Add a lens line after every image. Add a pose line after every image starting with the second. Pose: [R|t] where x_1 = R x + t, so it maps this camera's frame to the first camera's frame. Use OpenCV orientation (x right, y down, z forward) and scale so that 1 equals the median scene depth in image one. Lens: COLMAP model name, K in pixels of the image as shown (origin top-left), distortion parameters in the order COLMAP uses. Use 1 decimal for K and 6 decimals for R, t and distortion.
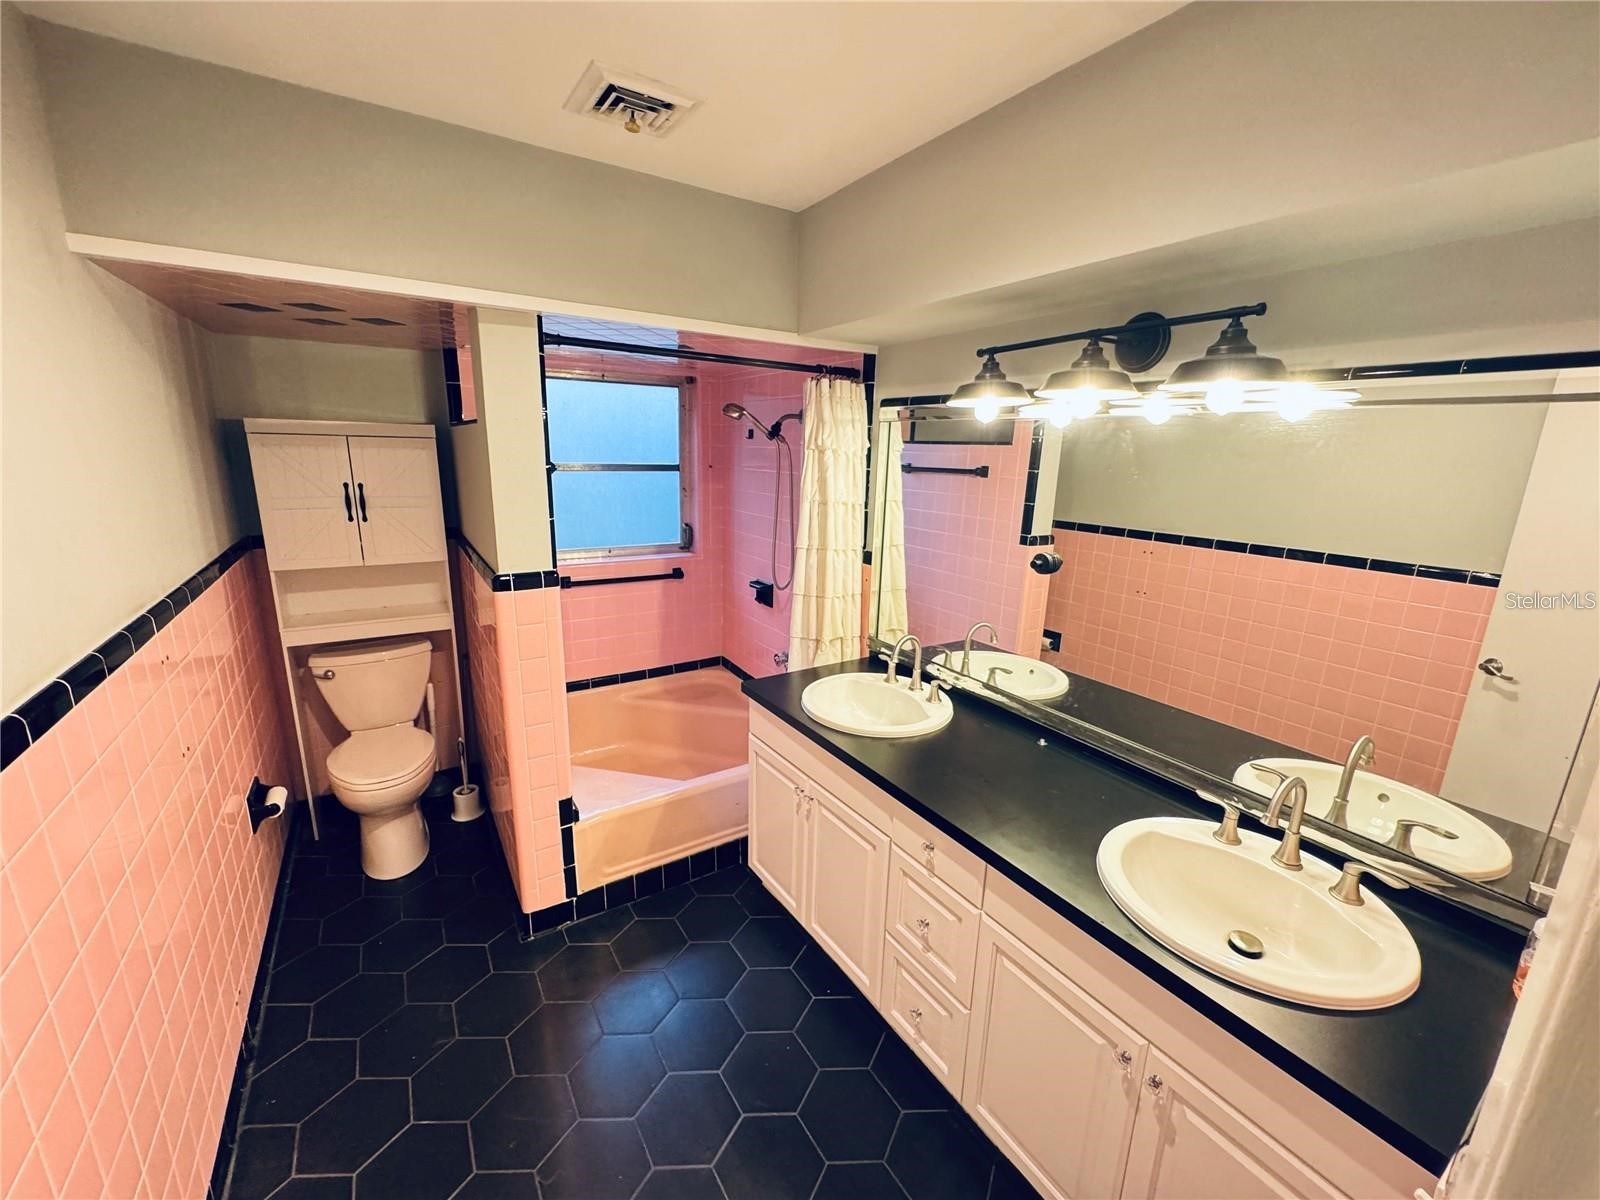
lens RADIAL K [[636.7, 0, 798.2], [0, 636.7, 599.5], [0, 0, 1]] dist [-0.001773, -0.000281]
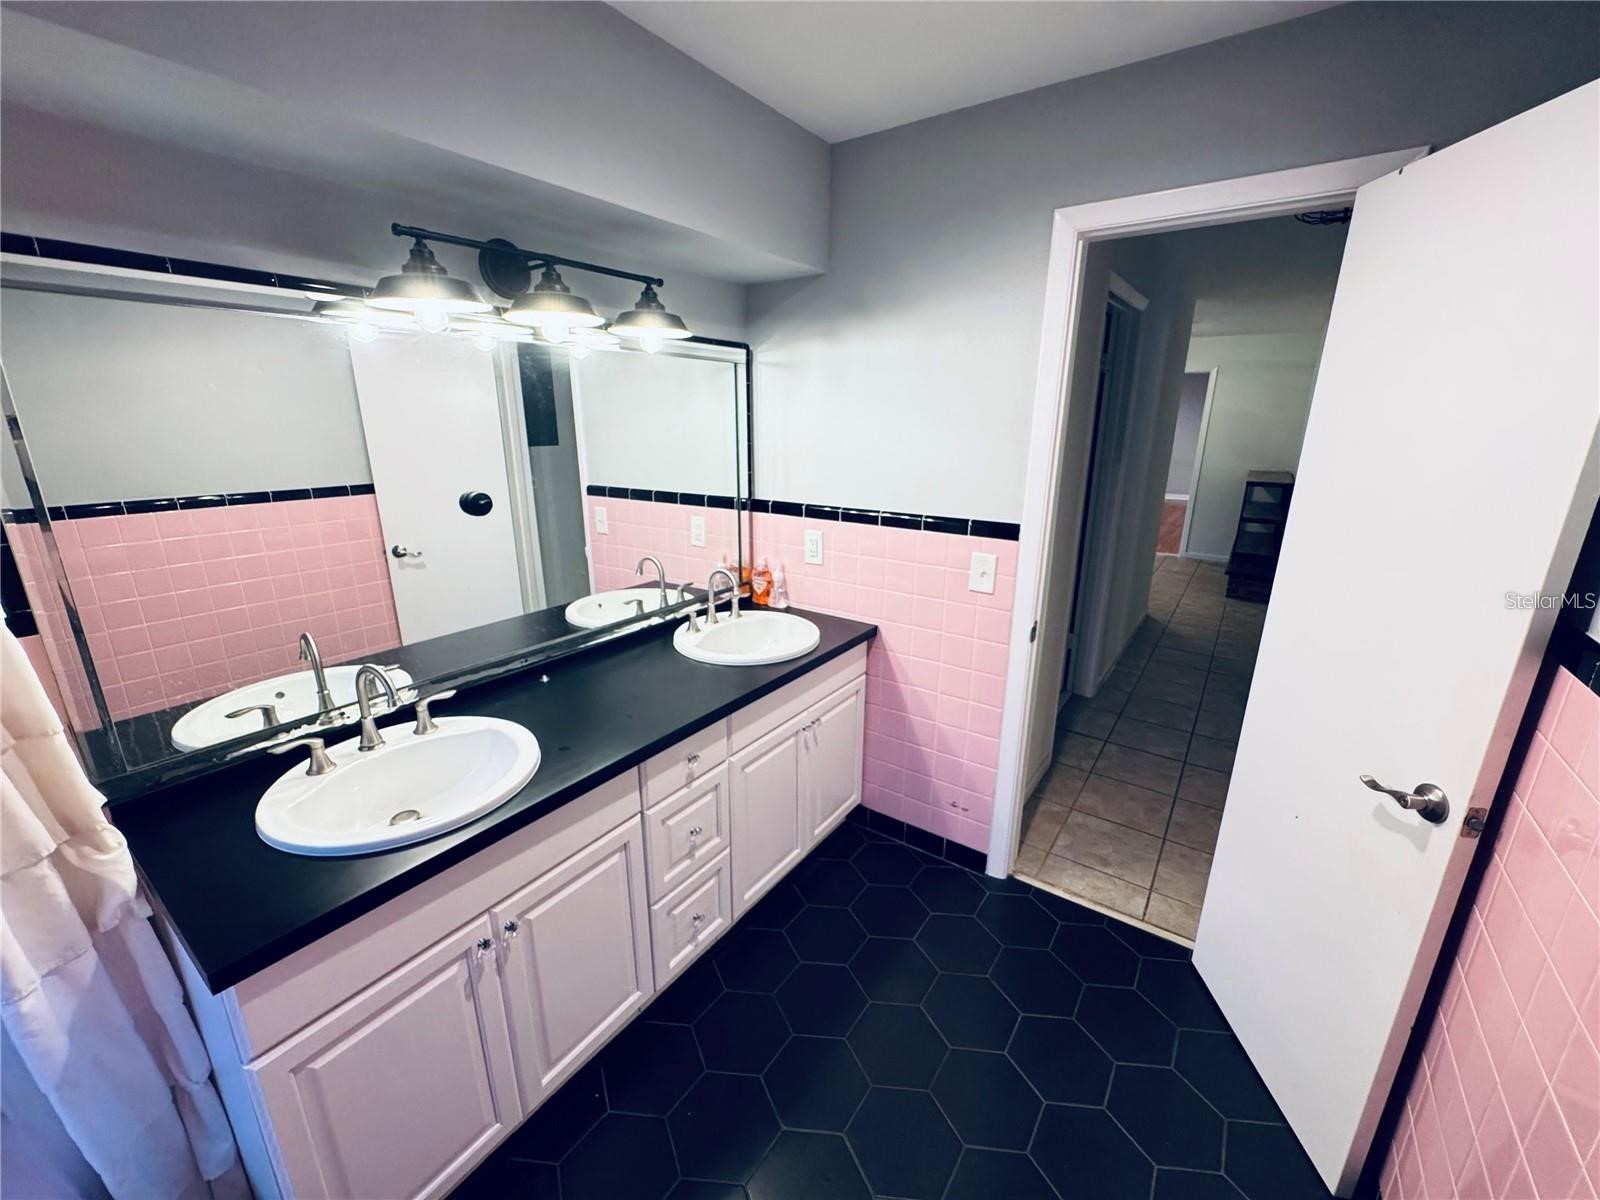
lens RADIAL K [[636.7, 0, 797.8], [0, 636.7, 600.8], [0, 0, 1]] dist [-0.001773, -0.000281]
pose [[-0.362996, -0.281746, 0.888174, -0.659157], [0.203385, 0.906249, 0.370604, -0.187843], [-0.909323, 0.315169, -0.271662, 0.953993]]
